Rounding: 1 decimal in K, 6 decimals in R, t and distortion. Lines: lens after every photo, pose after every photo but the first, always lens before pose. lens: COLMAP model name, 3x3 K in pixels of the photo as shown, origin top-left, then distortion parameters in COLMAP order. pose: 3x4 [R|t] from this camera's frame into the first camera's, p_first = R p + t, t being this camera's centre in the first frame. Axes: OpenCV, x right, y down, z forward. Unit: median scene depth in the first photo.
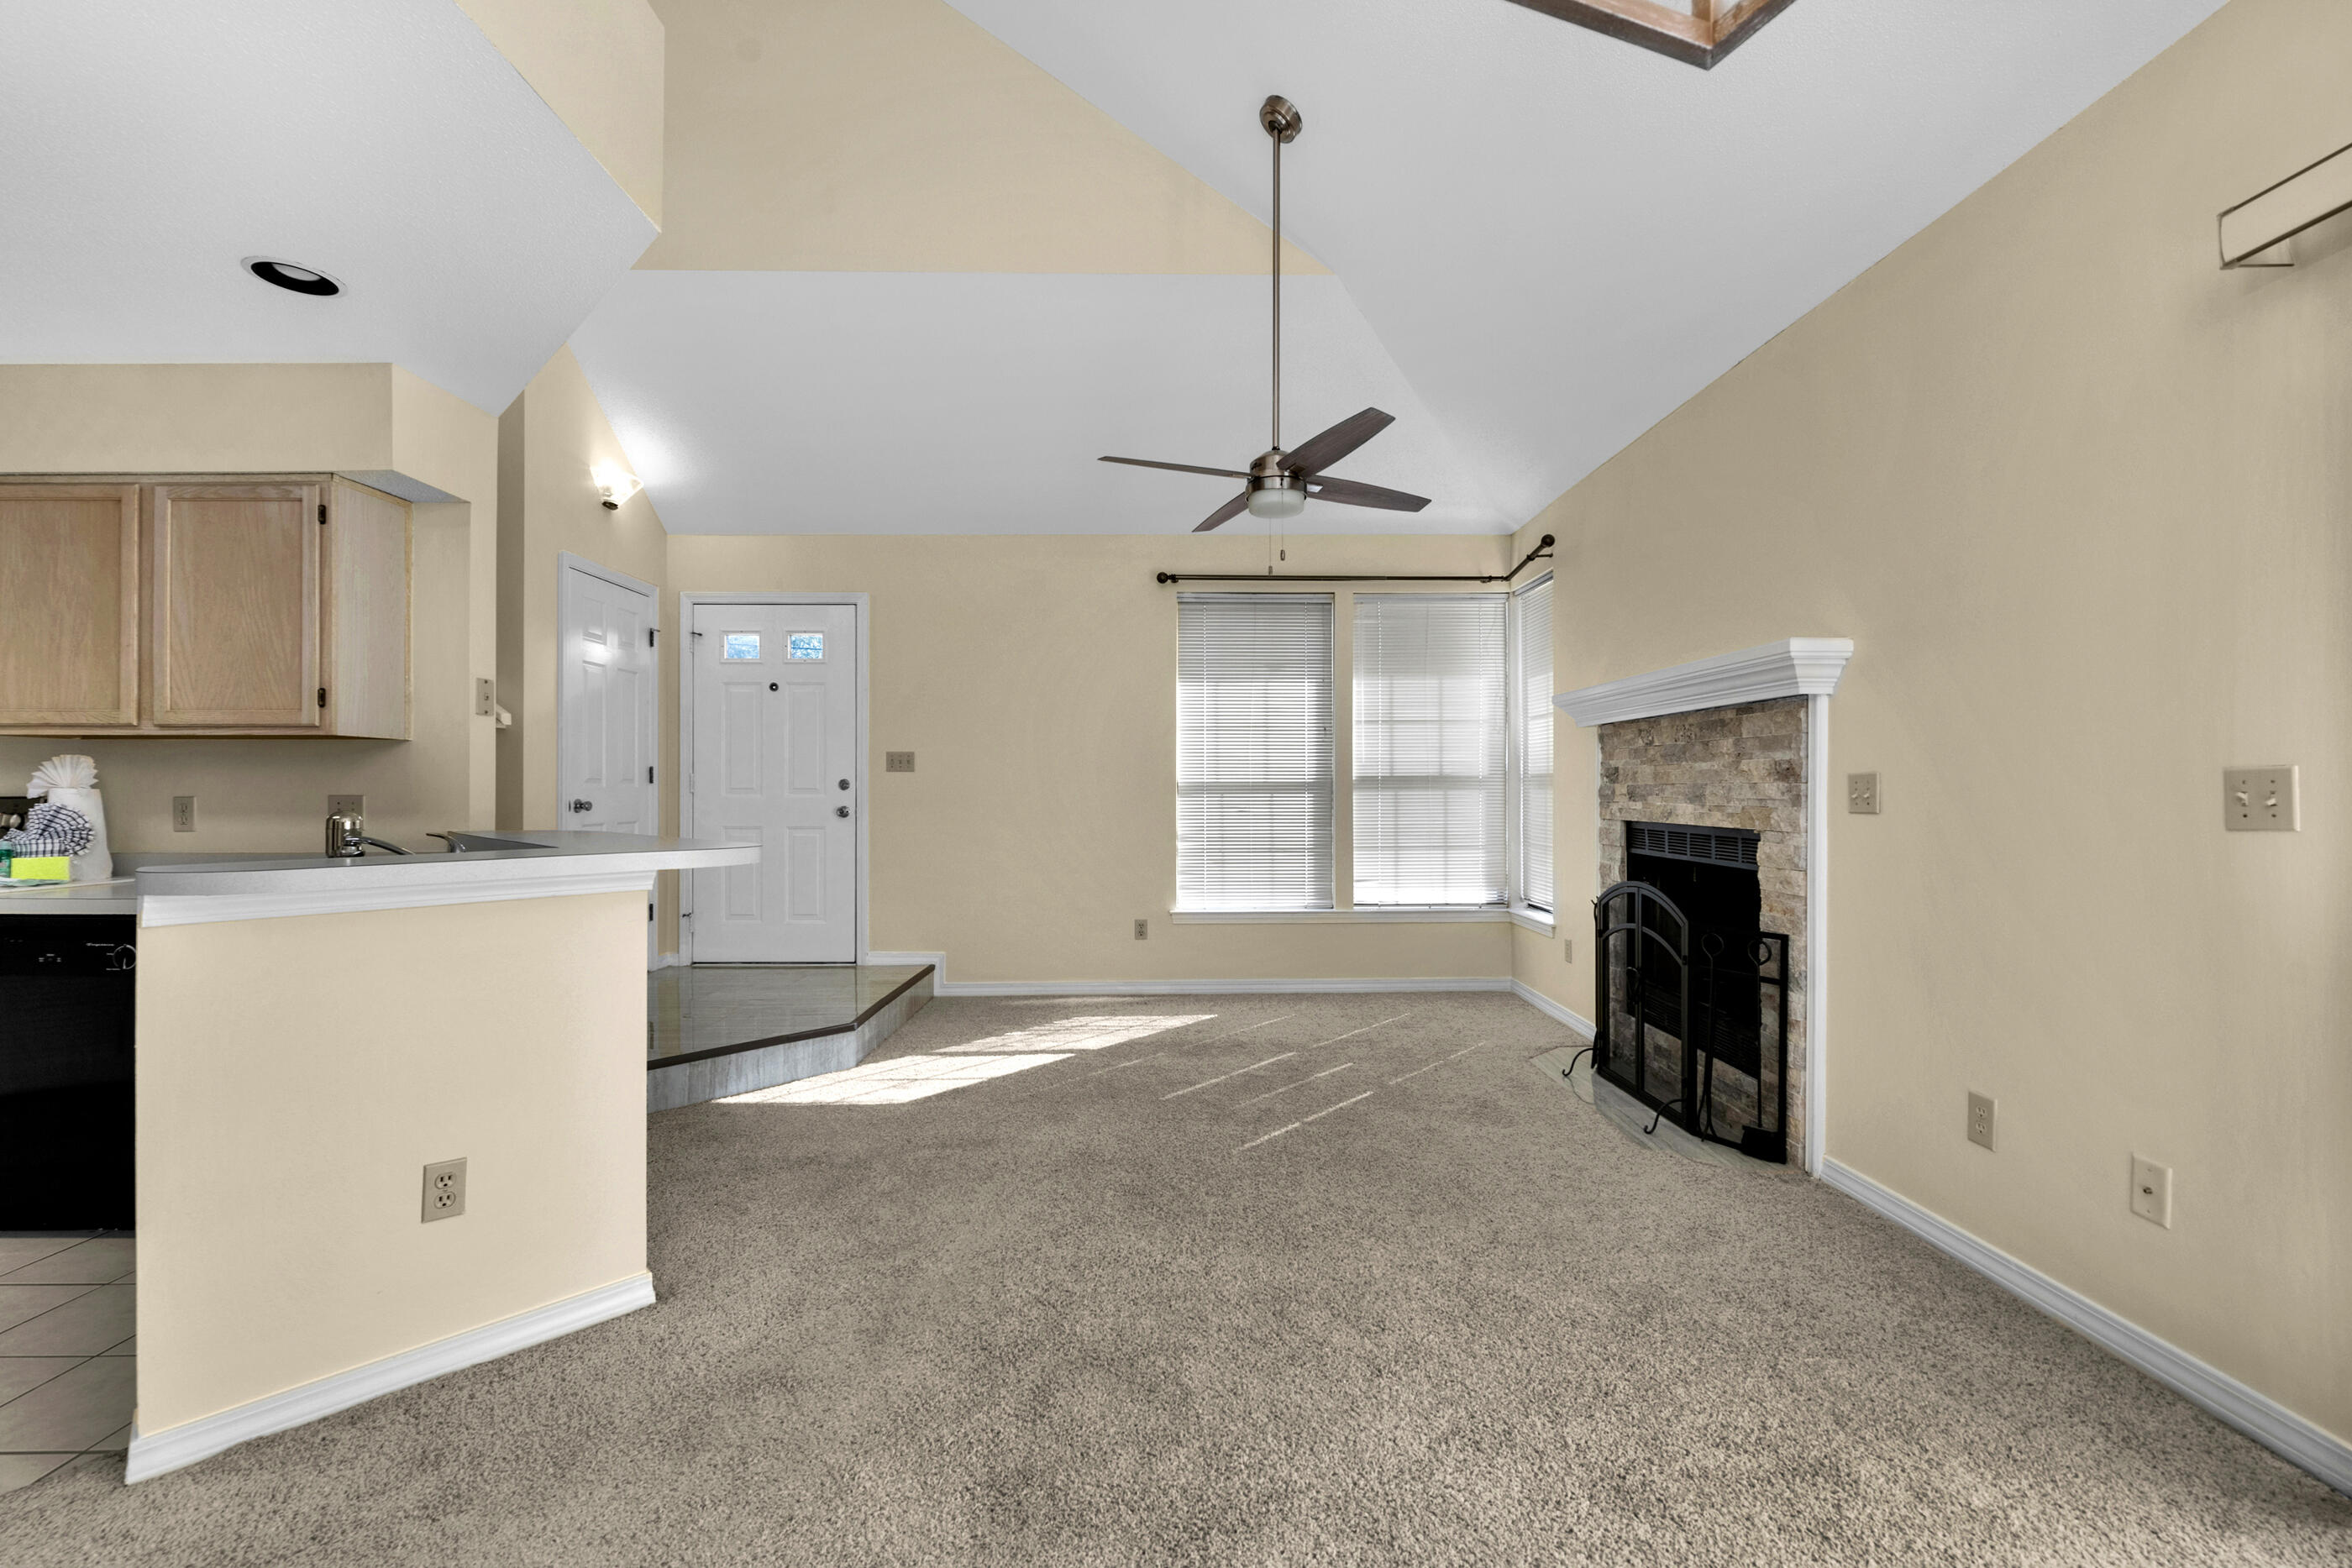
lens RADIAL K [[971.3, 0, 1184.2], [0, 971.3, 784.3], [0, 0, 1]] dist [0.005674, -0.004682]
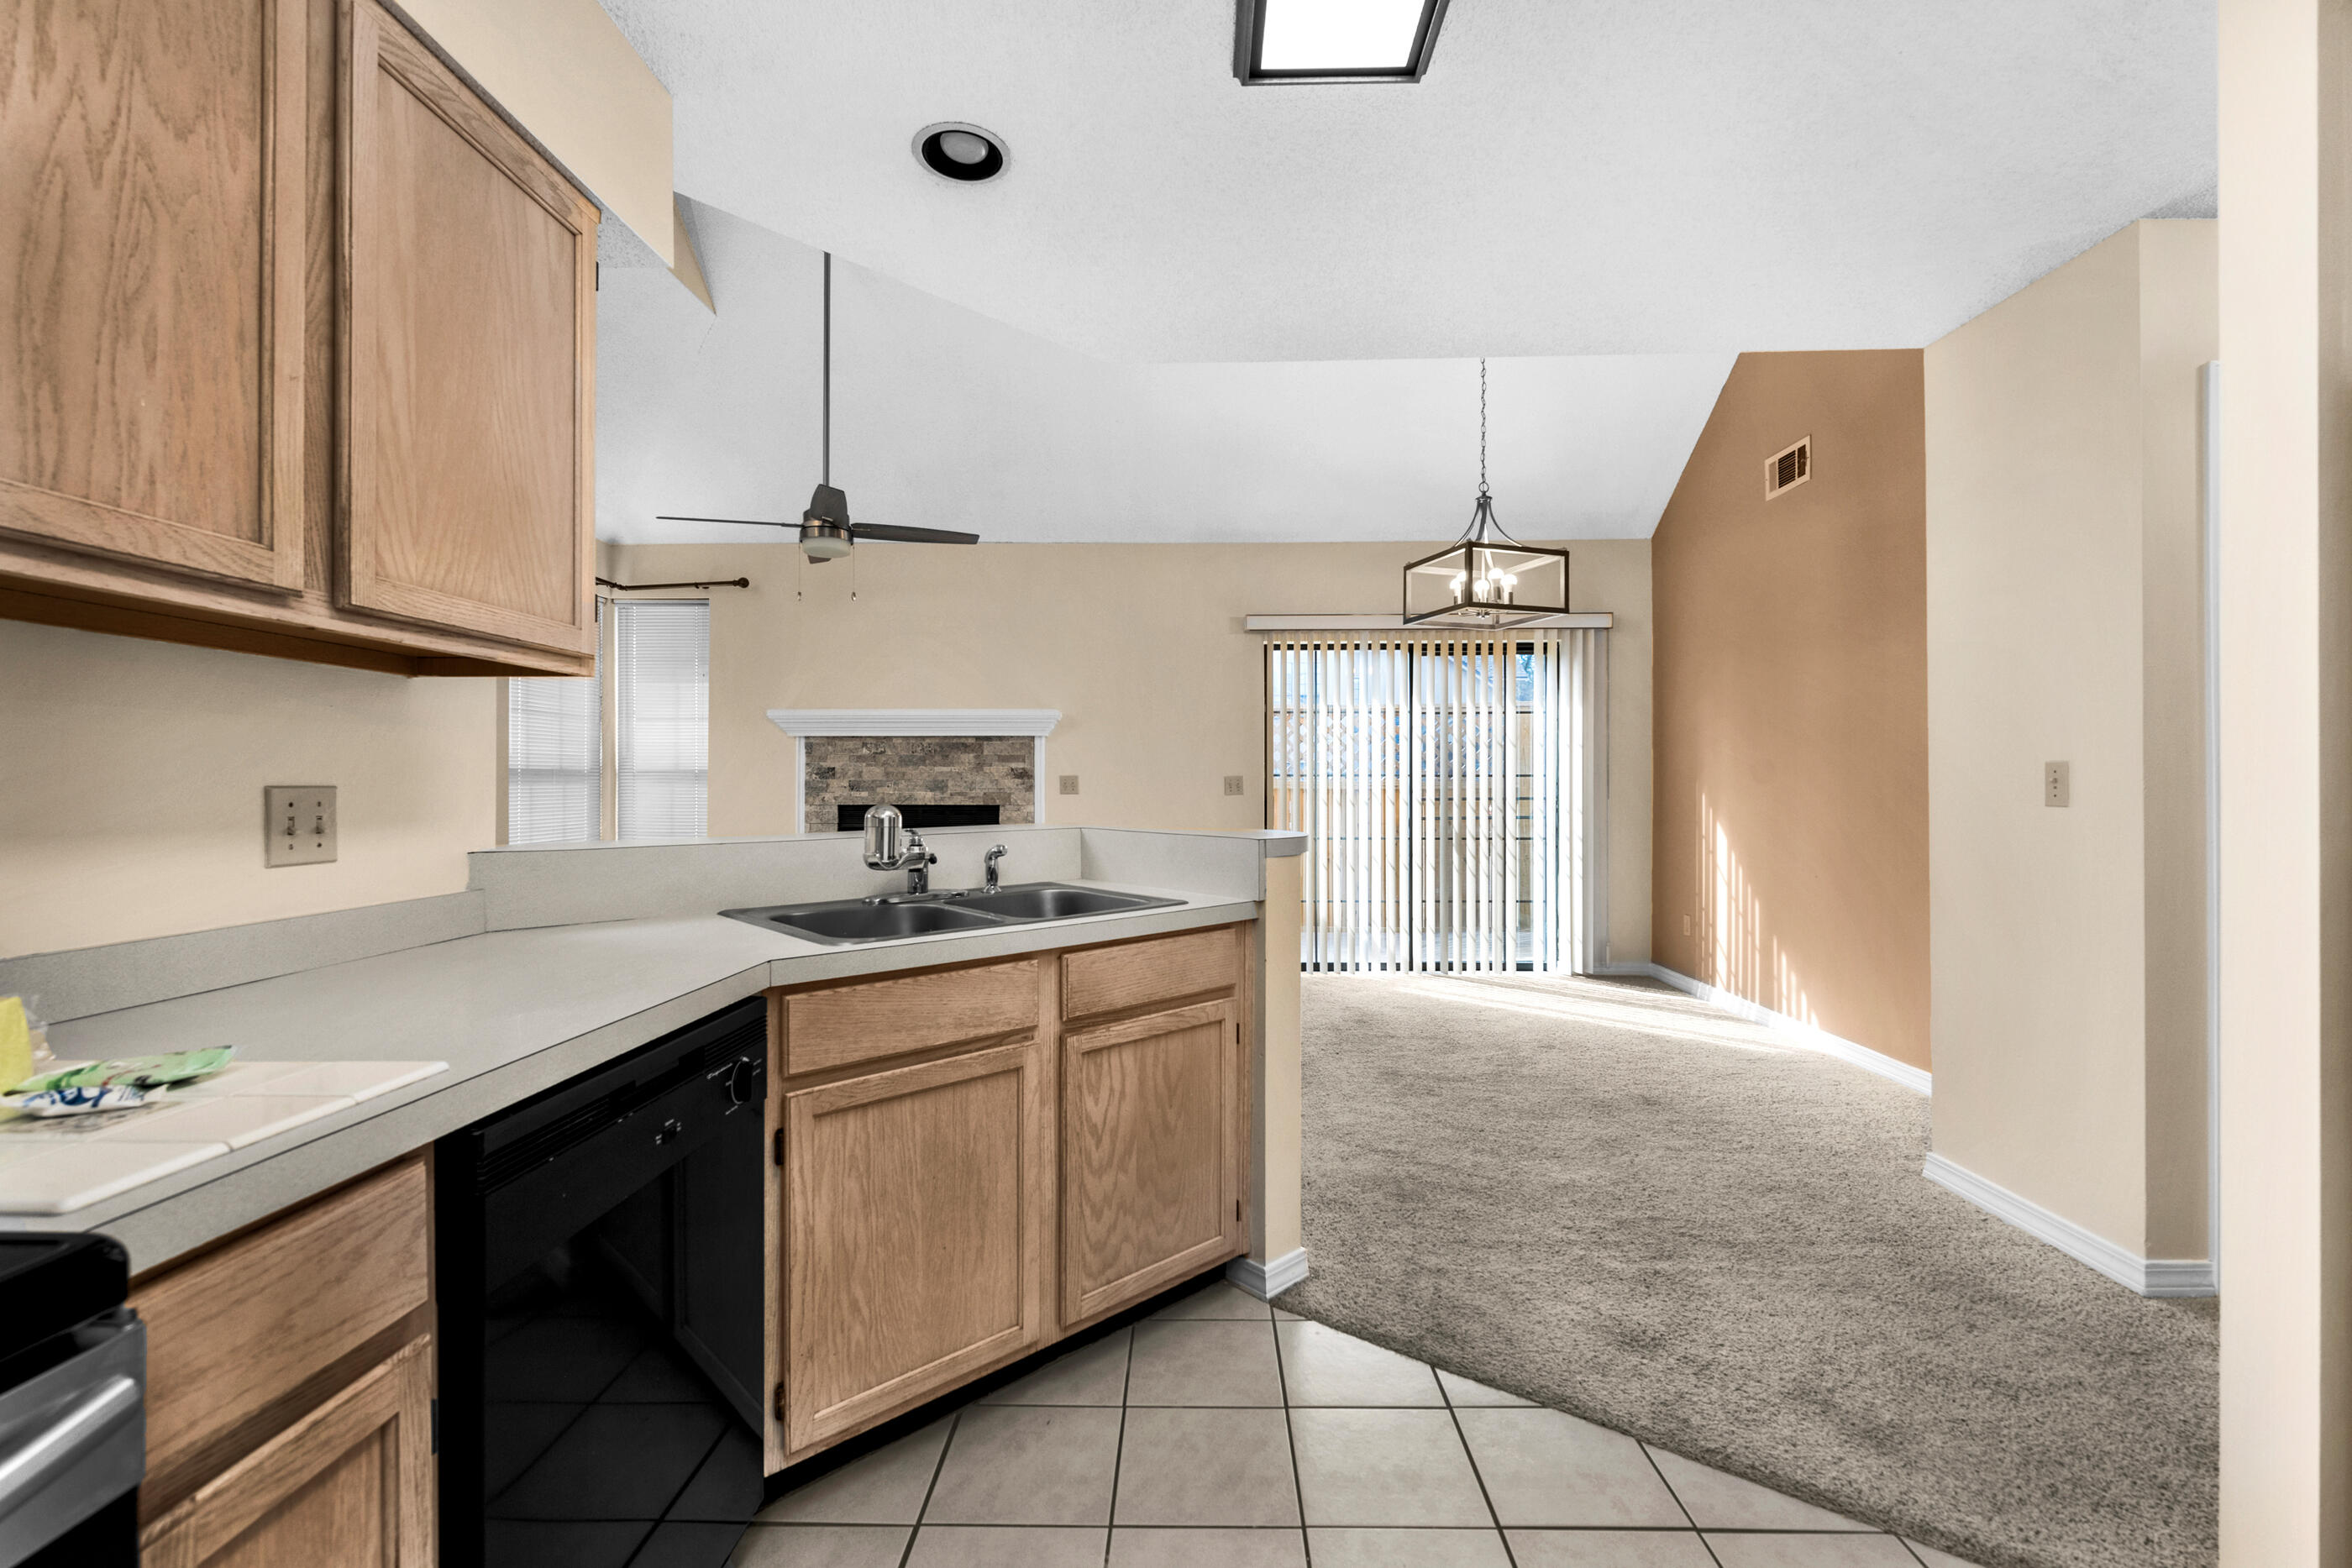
lens RADIAL K [[998.7, 0, 1192.5], [0, 998.7, 779.7], [0, 0, 1]] dist [-0.011481, 0.002836]
pose [[0.023301, 0.006243, 0.999709, -1.136039], [-0.005321, 0.999967, -0.006120, 0.007433], [-0.999714, -0.005177, 0.023334, 0.508554]]
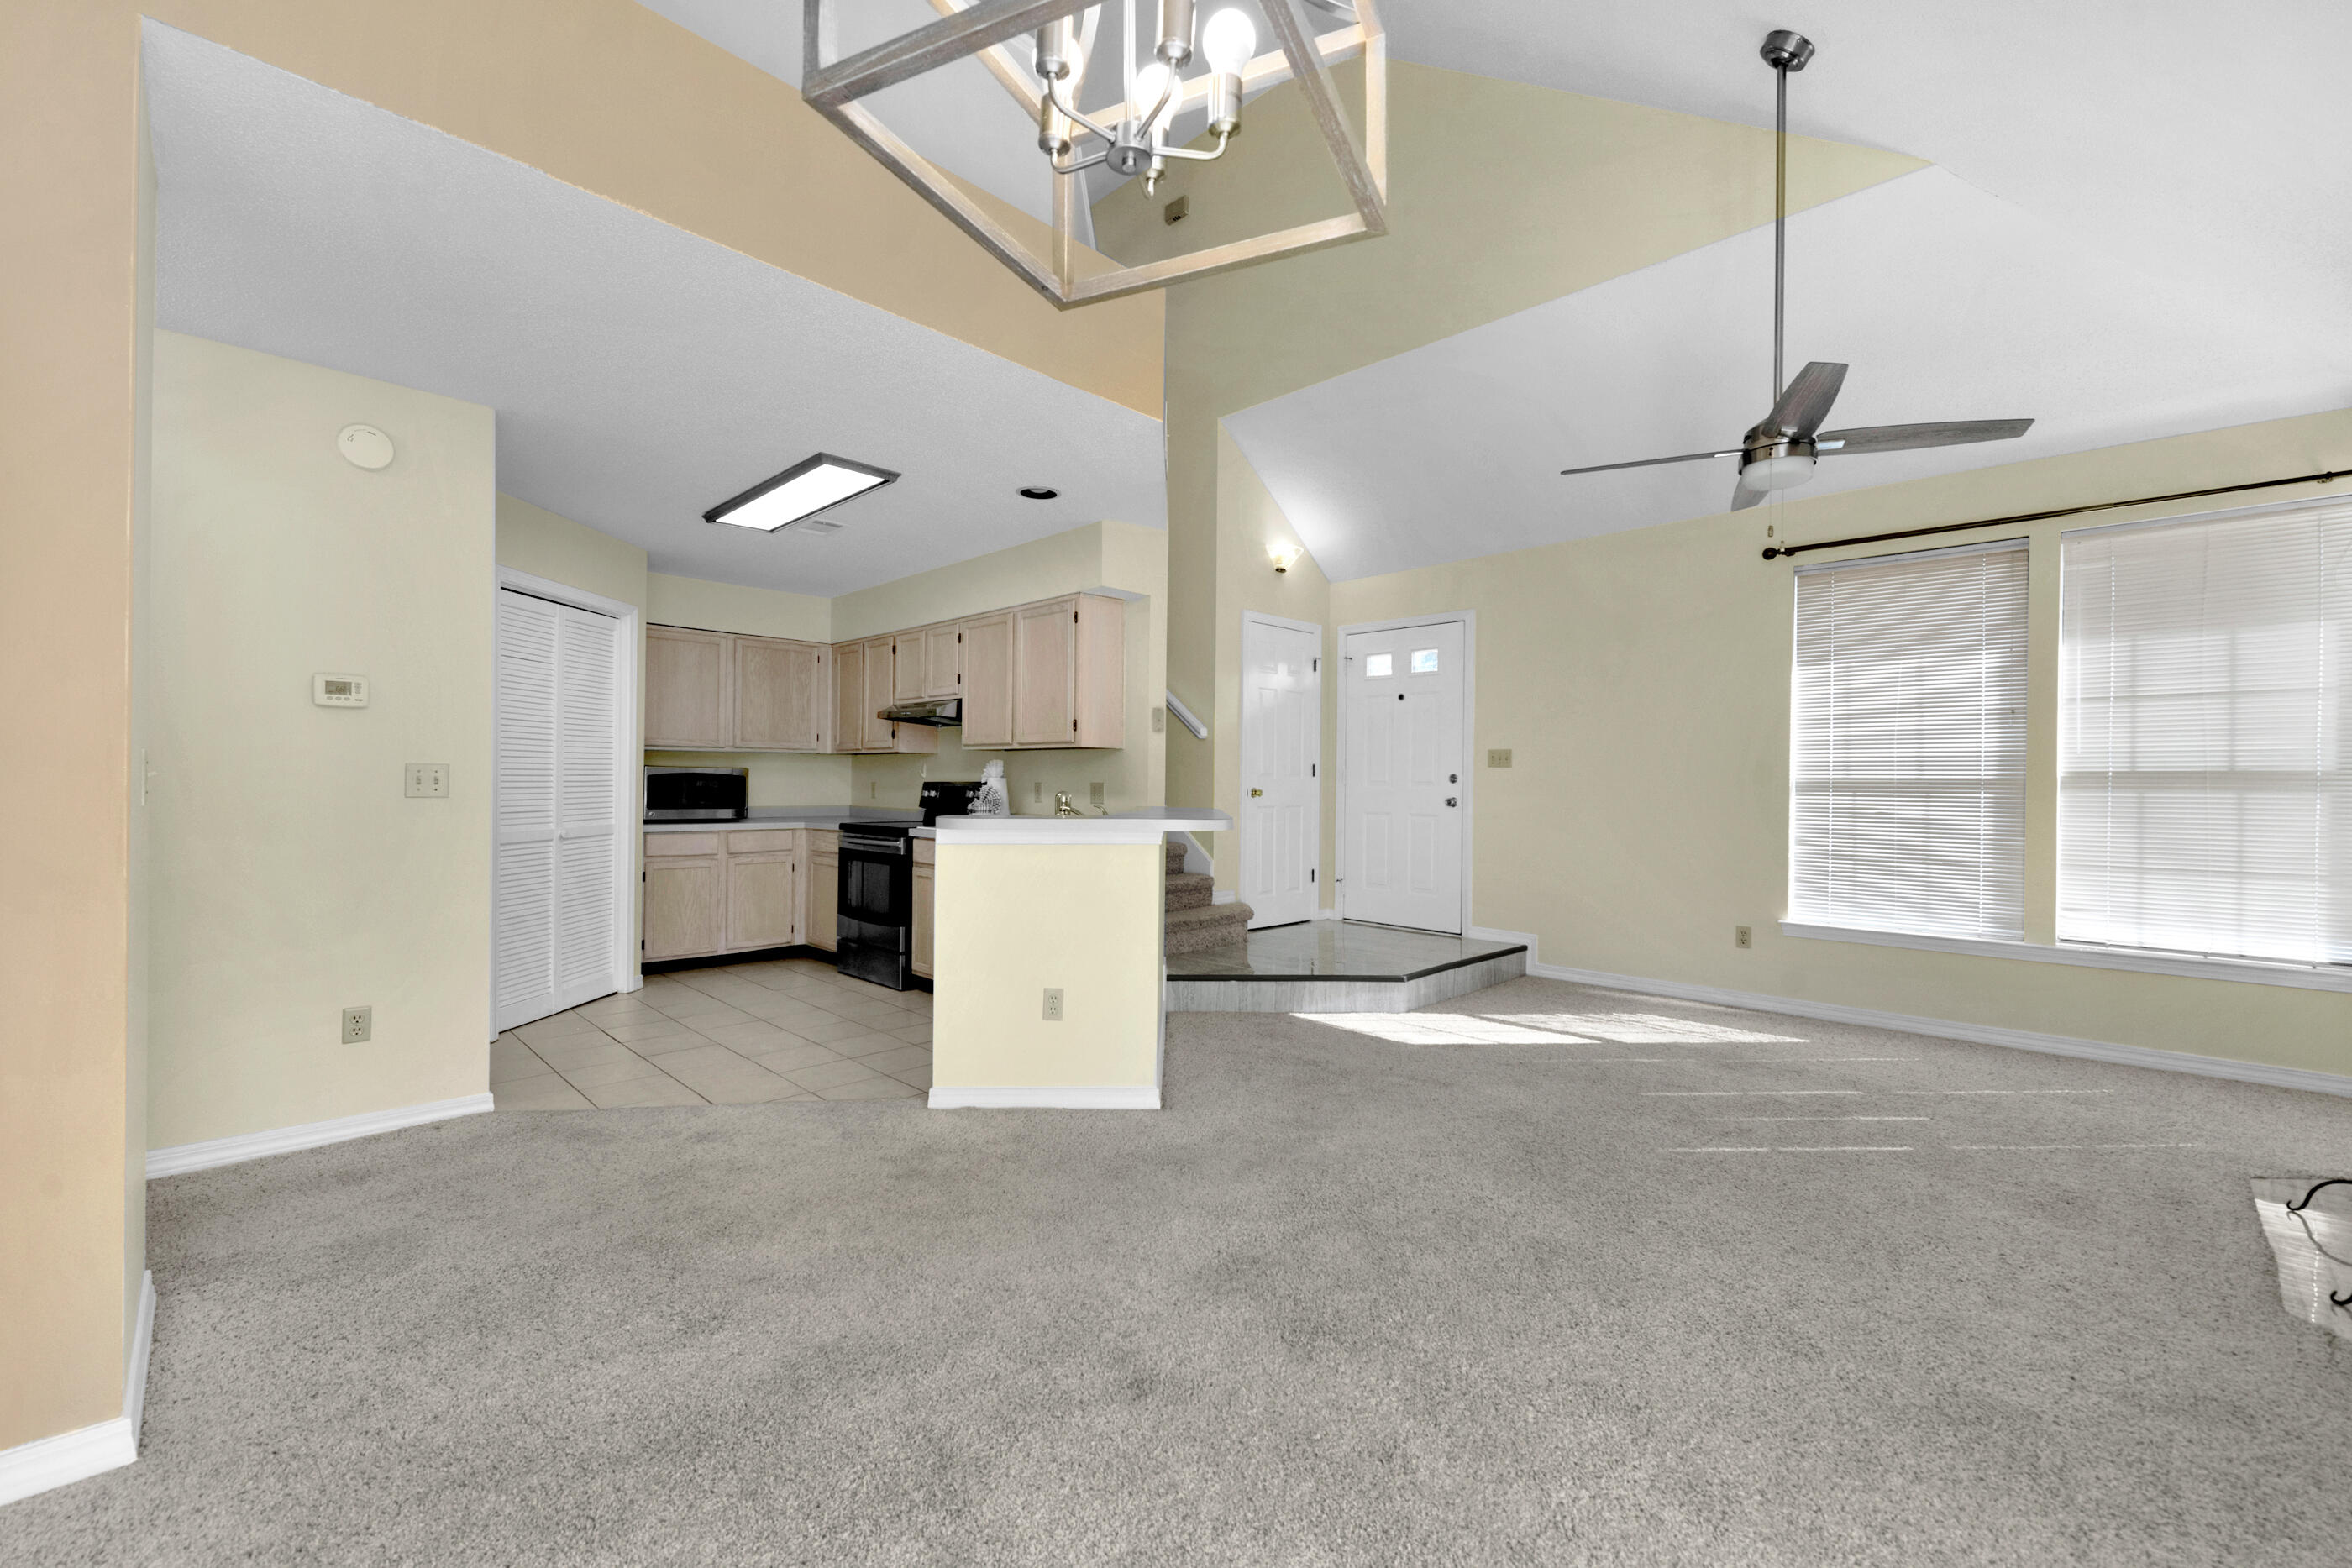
lens RADIAL K [[971.3, 0, 1192.4], [0, 971.3, 777.8], [0, 0, 1]] dist [0.005674, -0.004682]
pose [[0.699824, 0.005515, -0.714294, 0.371822], [-0.006109, 0.999980, 0.001736, -0.000862], [0.714289, 0.003149, 0.699844, -0.033583]]
